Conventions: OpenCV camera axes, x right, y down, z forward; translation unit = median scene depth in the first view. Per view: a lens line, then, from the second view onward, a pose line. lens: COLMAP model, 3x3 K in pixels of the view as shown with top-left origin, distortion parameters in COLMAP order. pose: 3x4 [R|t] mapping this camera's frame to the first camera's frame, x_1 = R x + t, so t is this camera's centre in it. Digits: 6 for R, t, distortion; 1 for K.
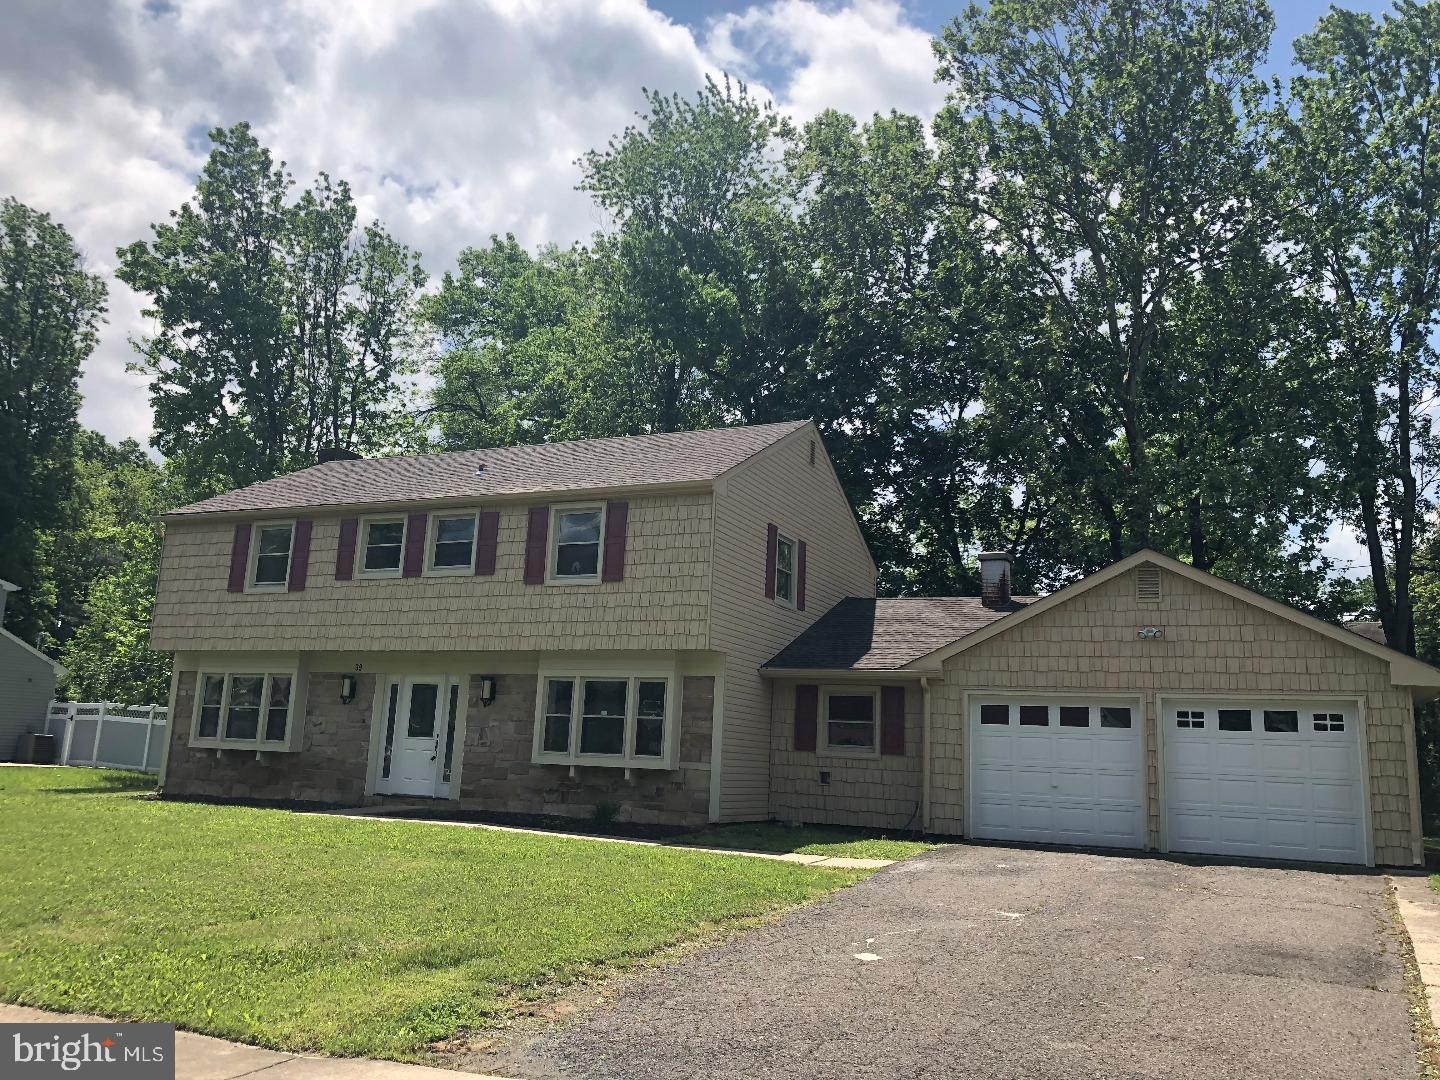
lens RADIAL K [[1159.0, 0, 714.6], [0, 1159.0, 533.9], [0, 0, 1]] dist [0.009292, 0.000249]
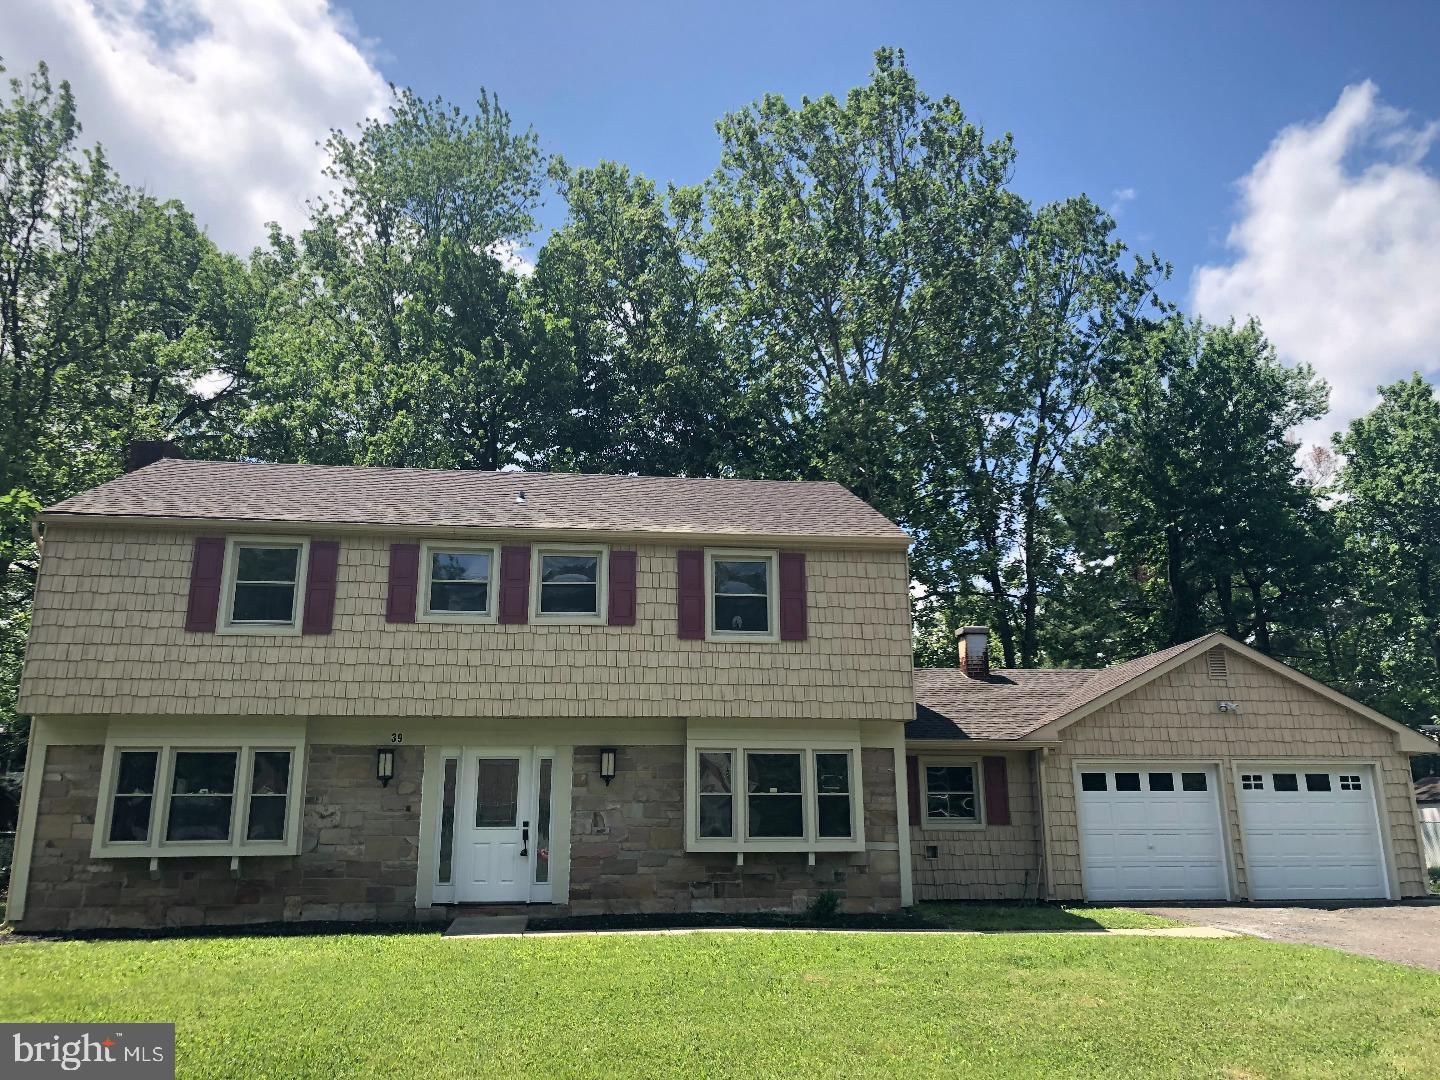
lens RADIAL K [[1159.0, 0, 718.3], [0, 1159.0, 547.3], [0, 0, 1]] dist [0.009292, 0.000249]
pose [[0.850482, 0.083156, 0.519390, -0.586210], [-0.060161, 0.996323, -0.061004, 0.026313], [-0.522553, 0.020636, 0.852357, 0.260277]]
